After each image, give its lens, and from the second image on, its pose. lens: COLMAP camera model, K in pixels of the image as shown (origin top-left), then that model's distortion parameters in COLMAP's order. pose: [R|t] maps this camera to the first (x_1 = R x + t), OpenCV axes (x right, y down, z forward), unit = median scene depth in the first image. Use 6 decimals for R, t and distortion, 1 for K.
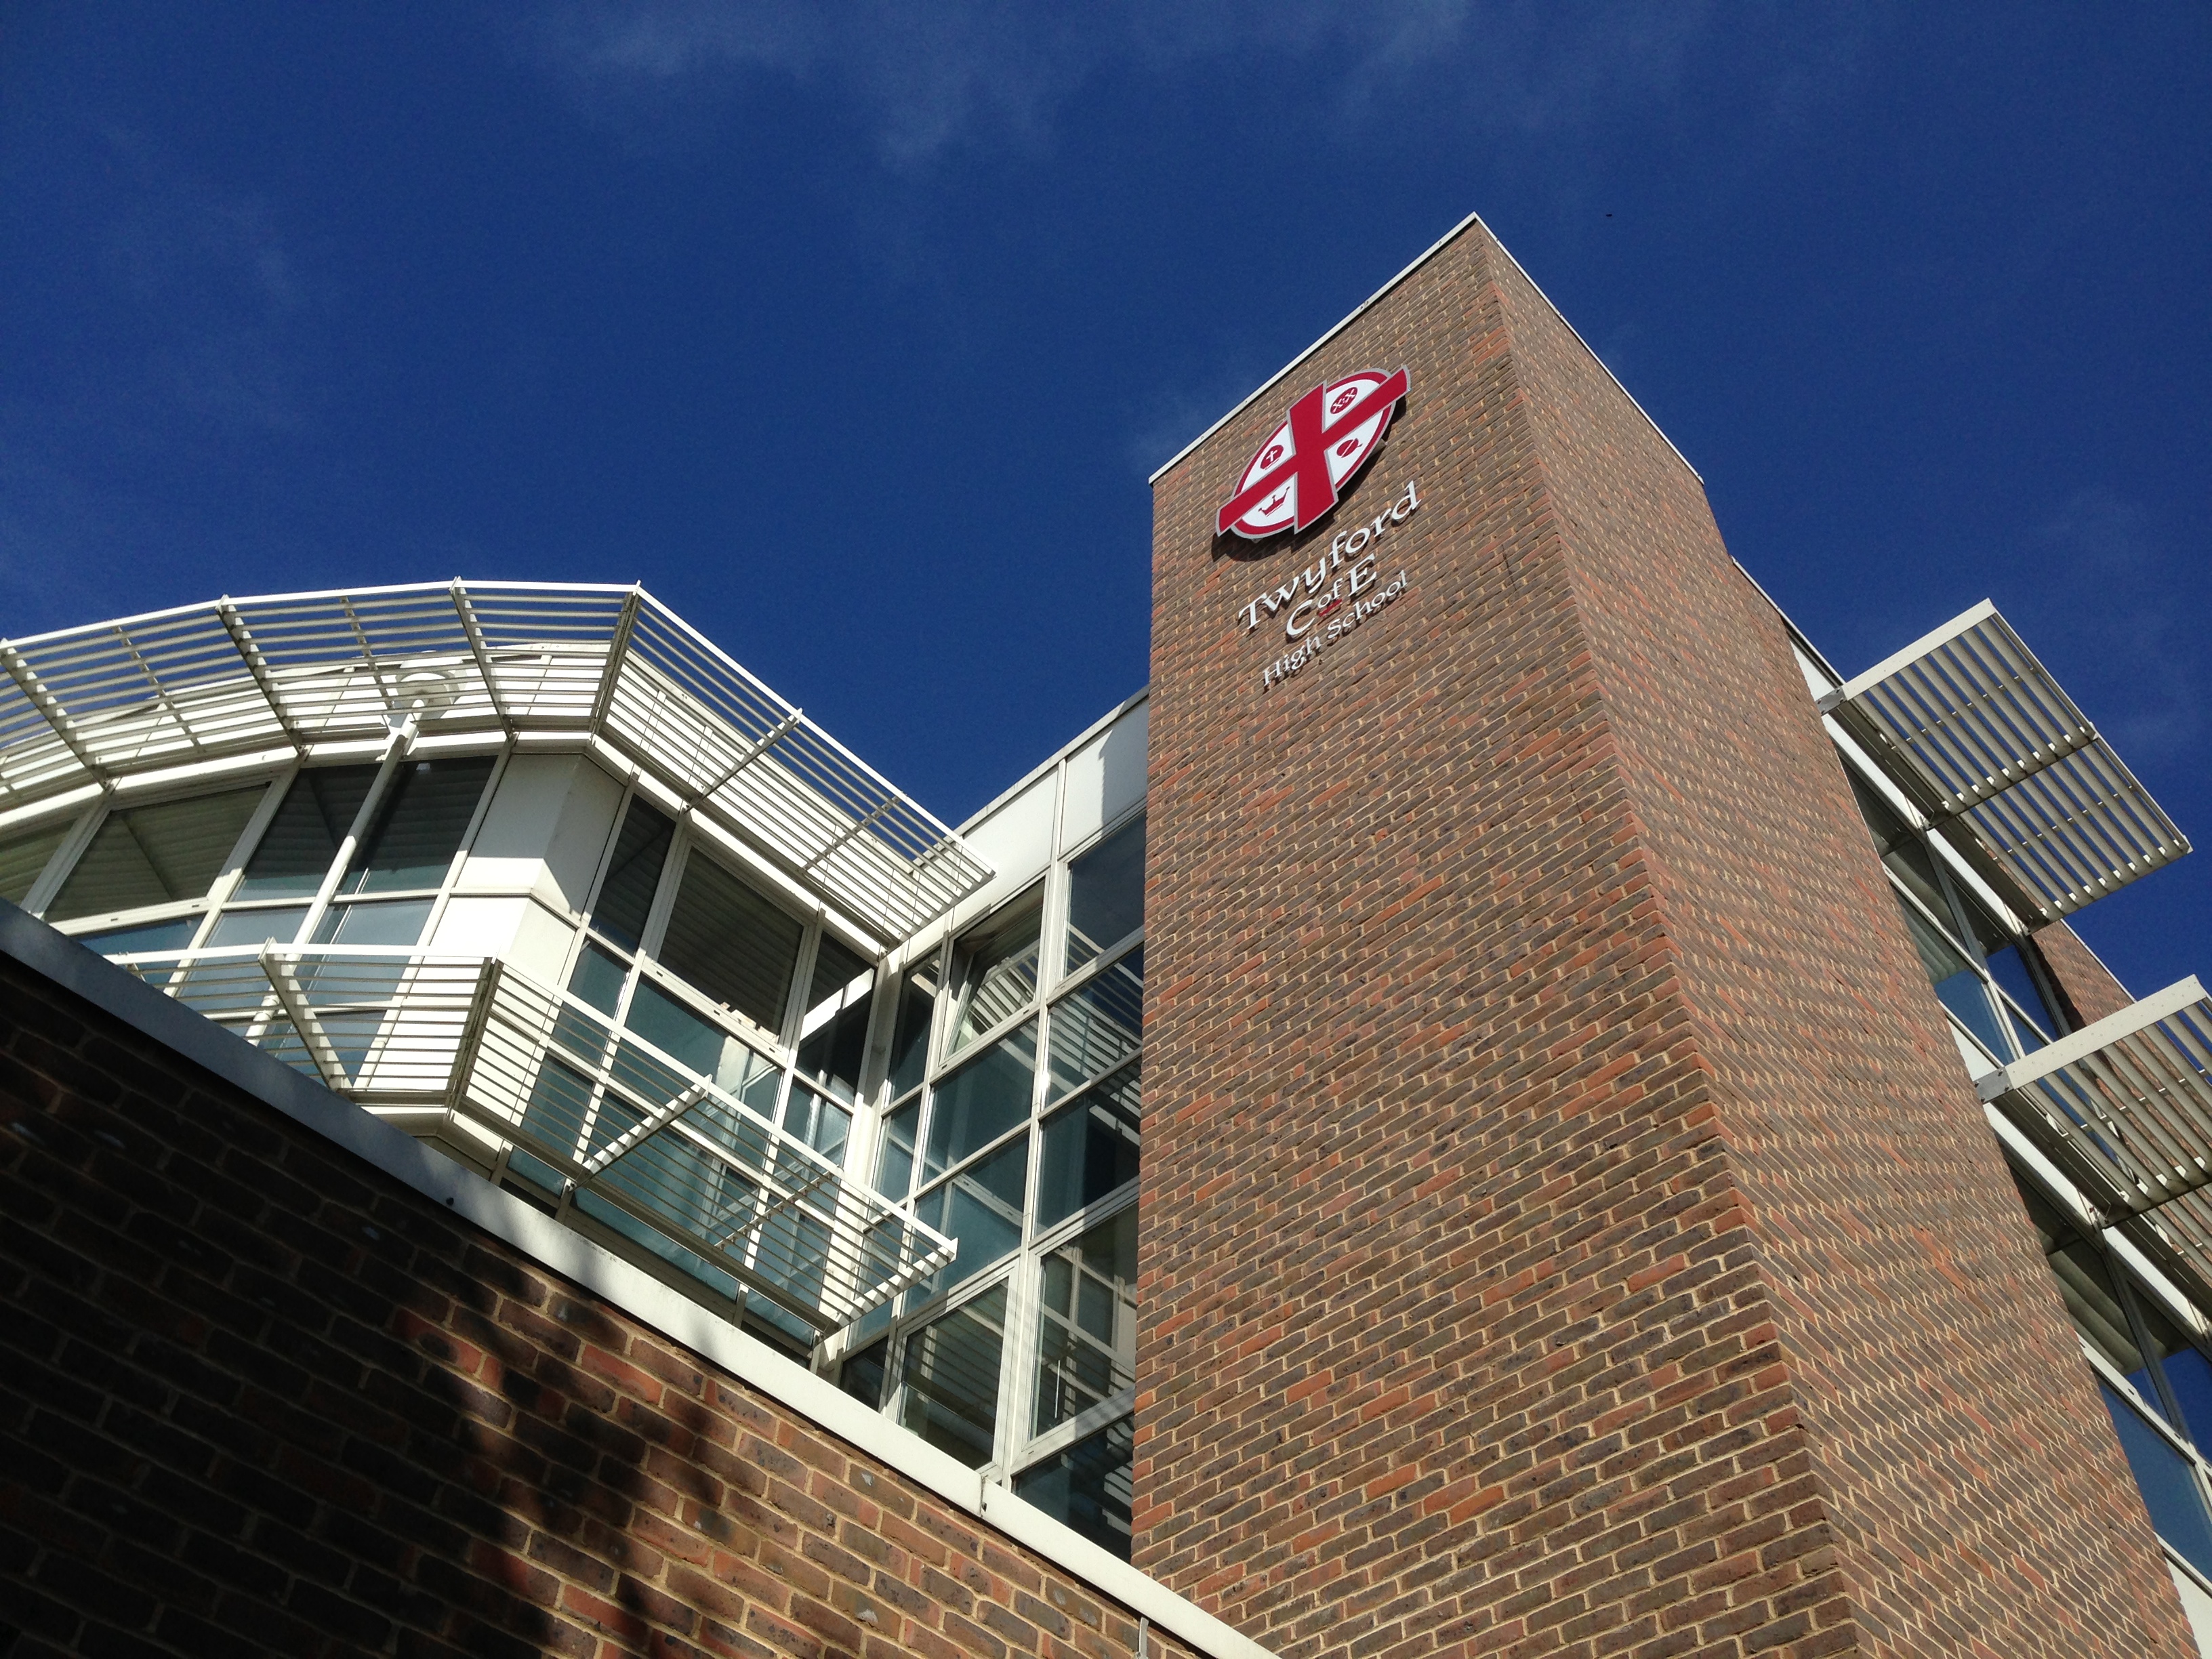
lens RADIAL K [[2021.8, 0, 1106.0], [0, 2021.8, 829.5], [0, 0, 1]] dist [0.085072, 0.003762]
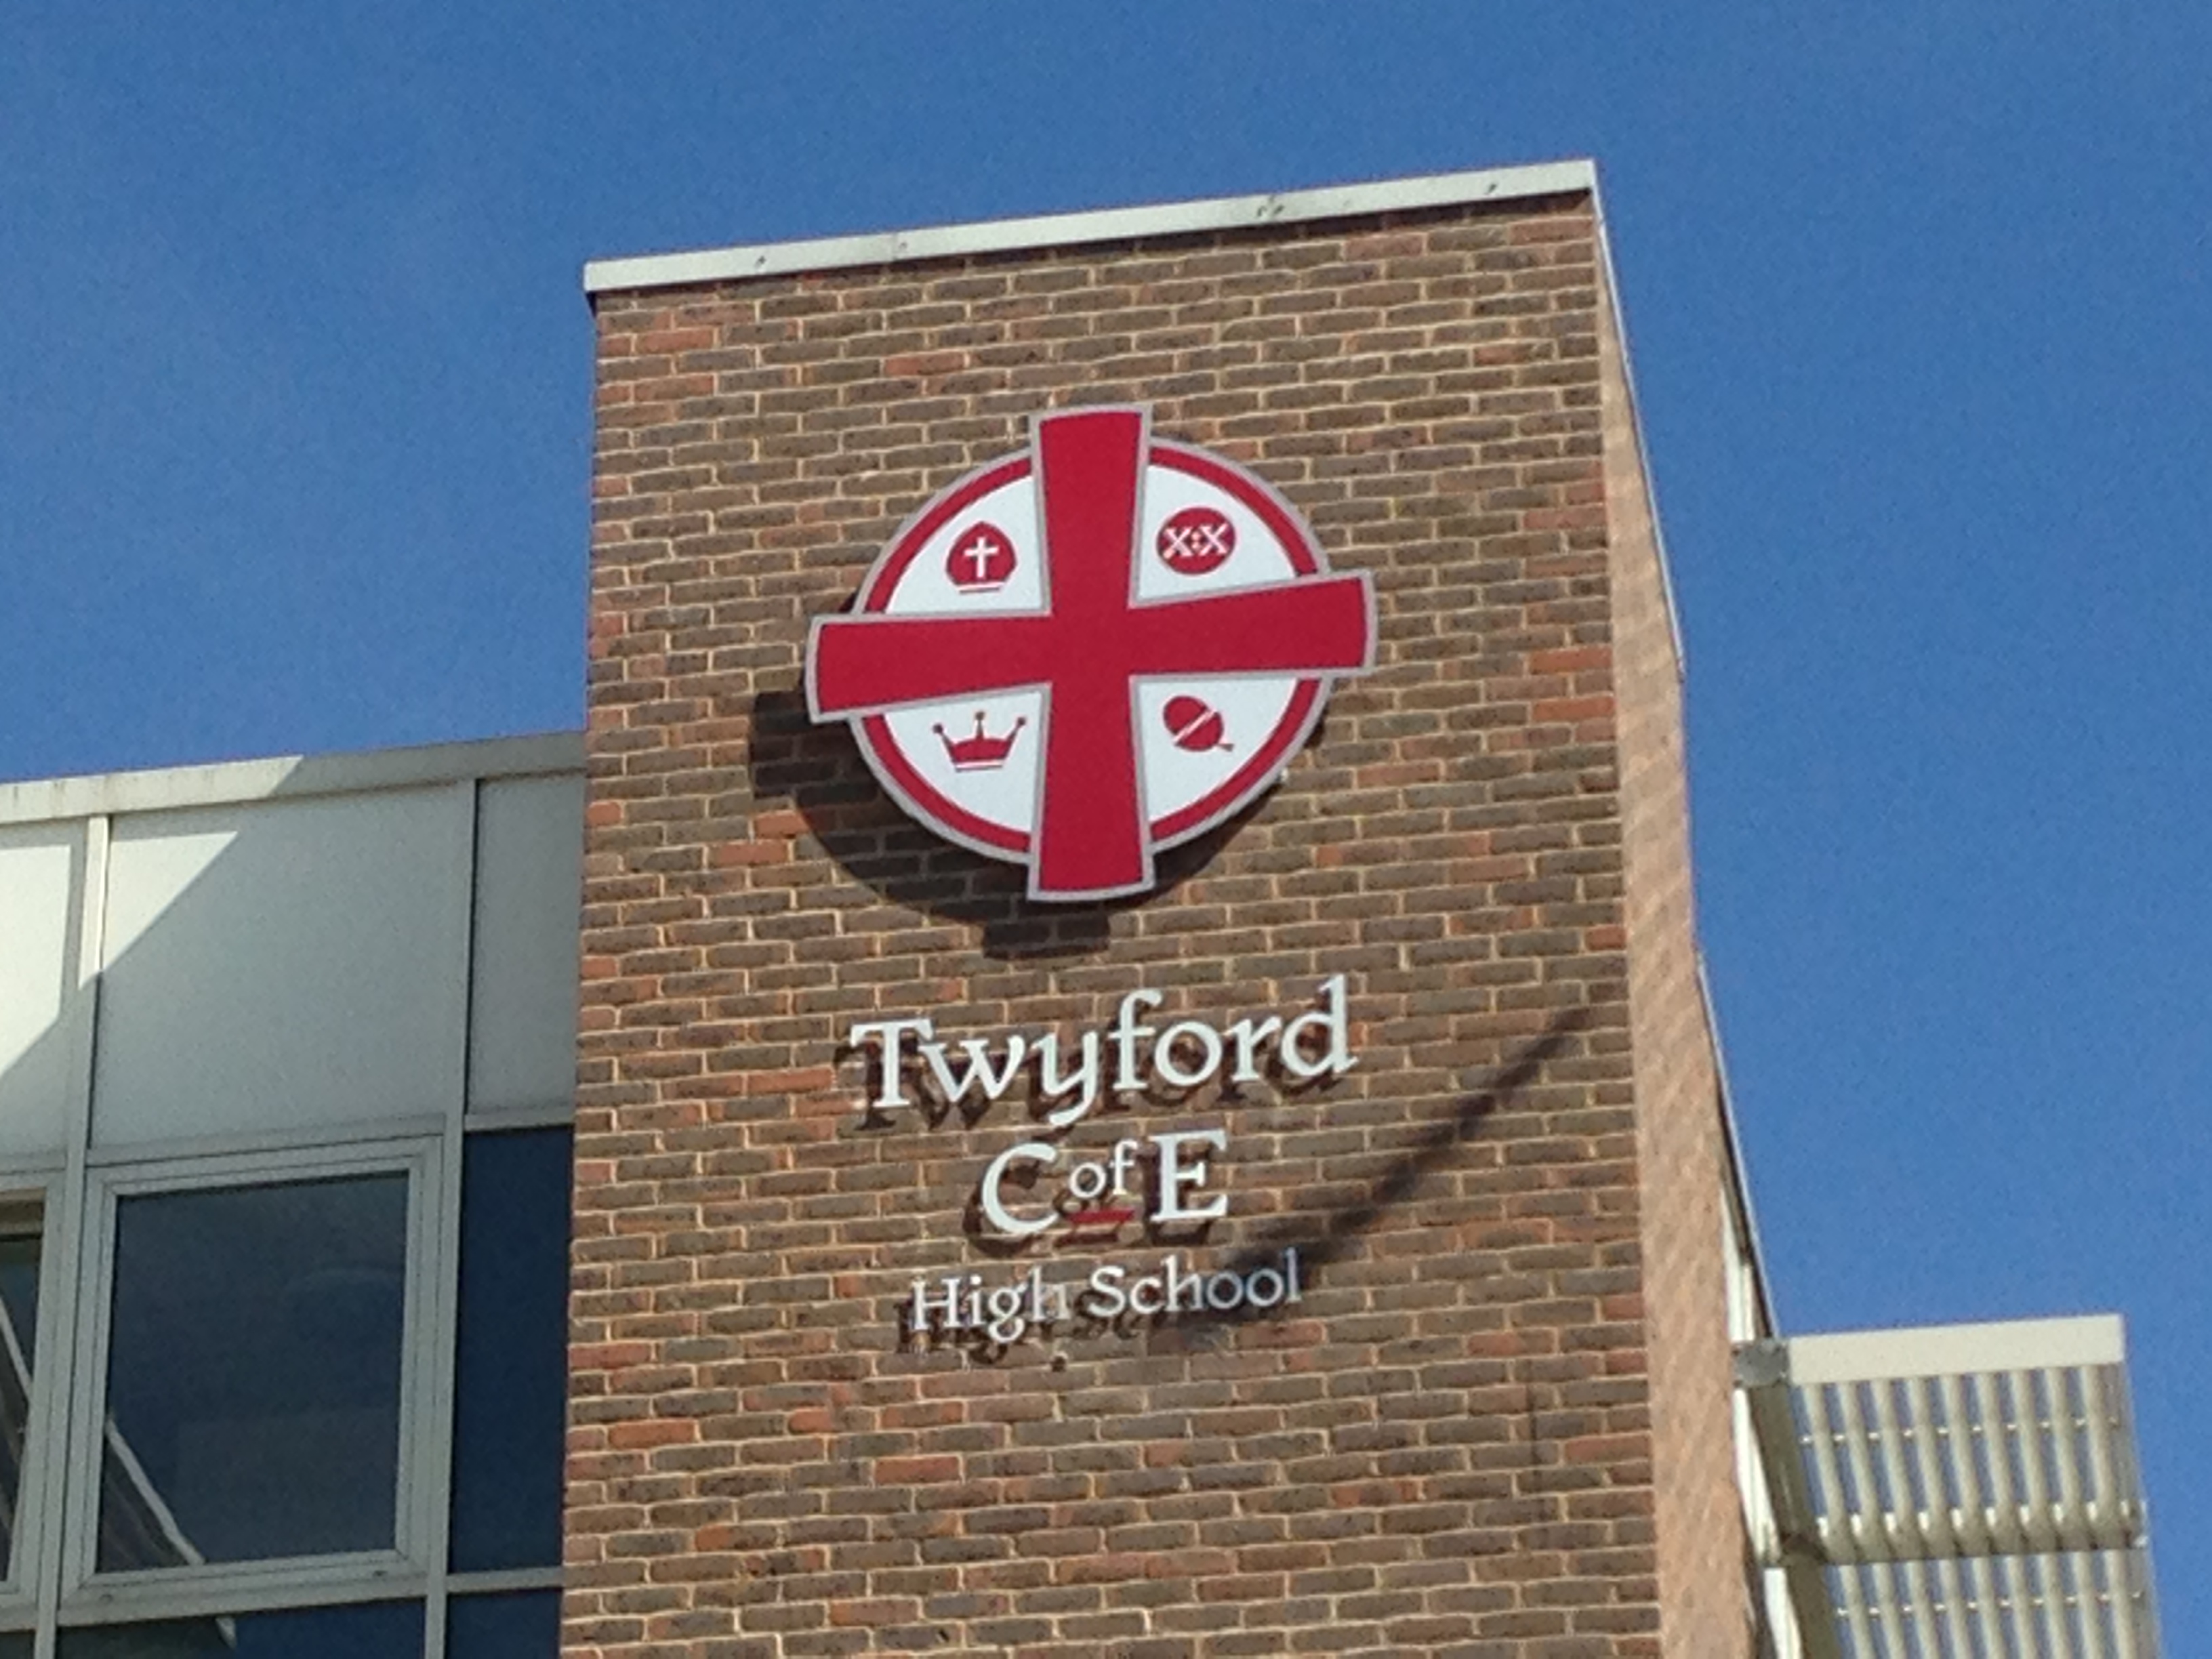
lens RADIAL K [[8017.3, 0, 1106.0], [0, 8017.3, 829.5], [0, 0, 1]] dist [0.017536, -2.201123]
pose [[0.824030, 0.254766, 0.506032, -0.766906], [-0.414336, 0.880168, 0.231583, -0.560976], [-0.386394, -0.400498, 0.830844, -0.440839]]
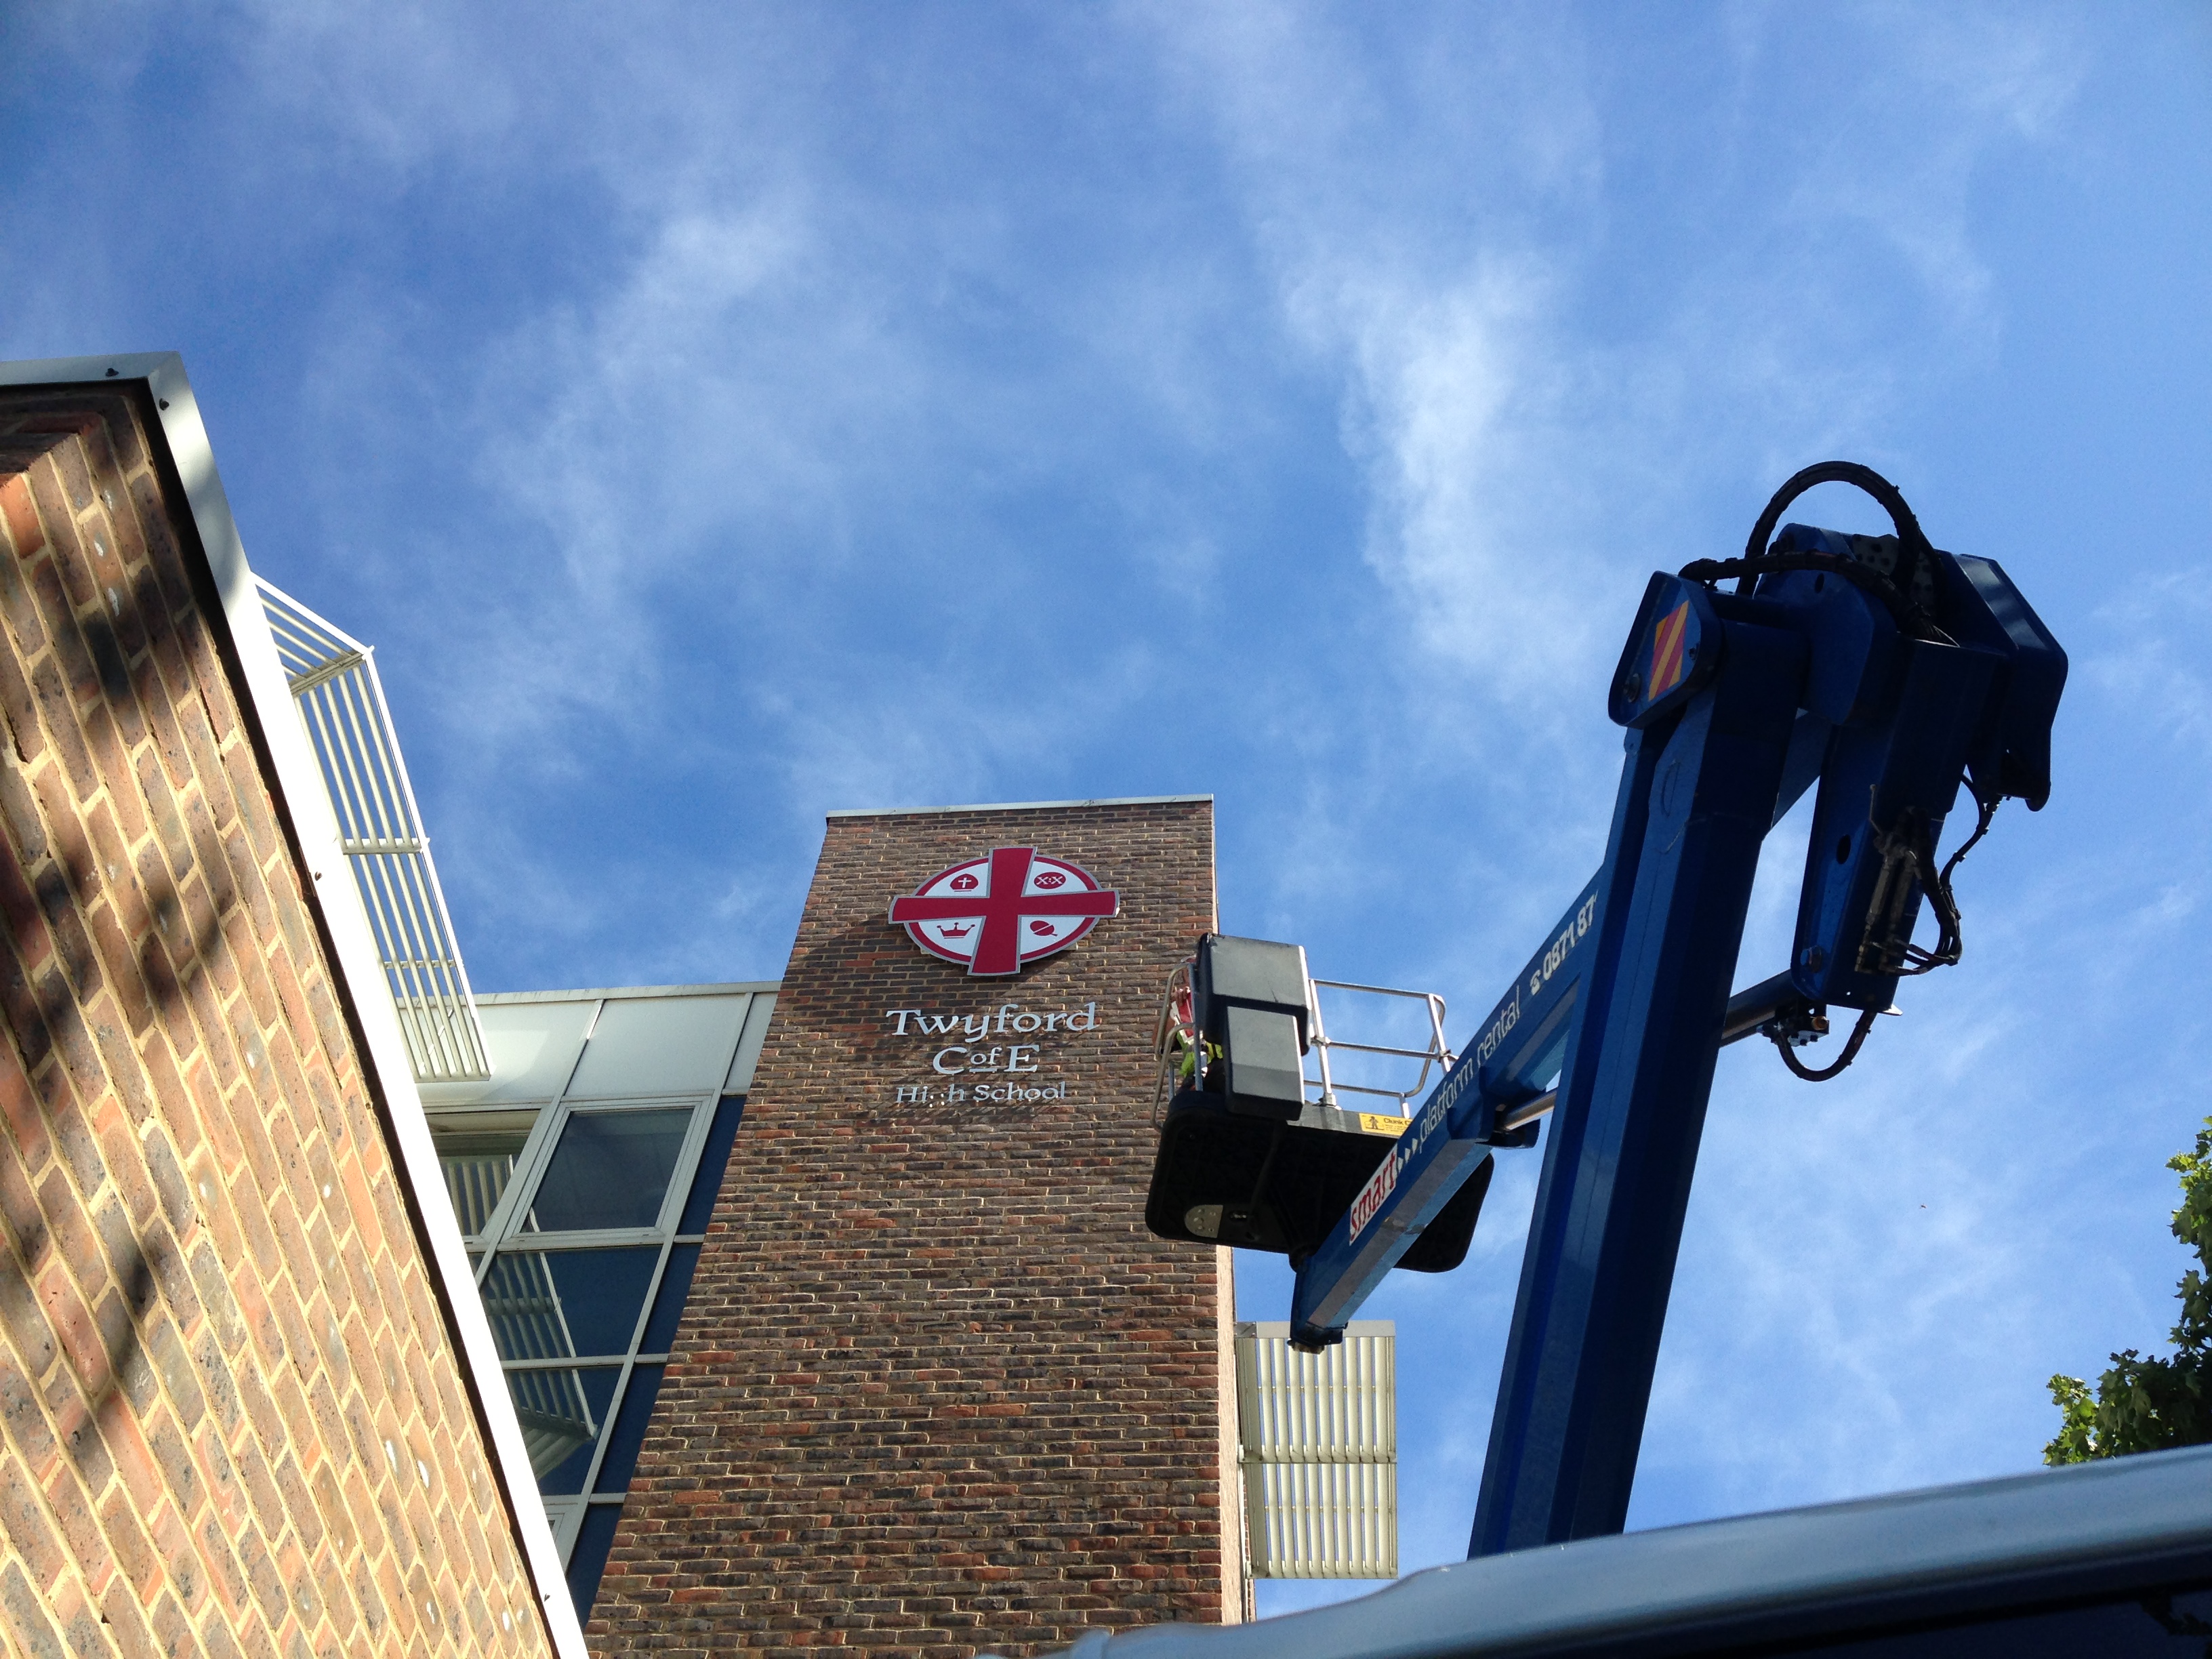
lens RADIAL K [[2021.8, 0, 1106.0], [0, 2021.8, 829.5], [0, 0, 1]] dist [0.085072, 0.003762]
pose [[0.771060, 0.543029, 0.332544, -0.243157], [-0.500395, 0.839706, -0.210949, -0.021194], [-0.393791, -0.003749, 0.919193, -0.008344]]
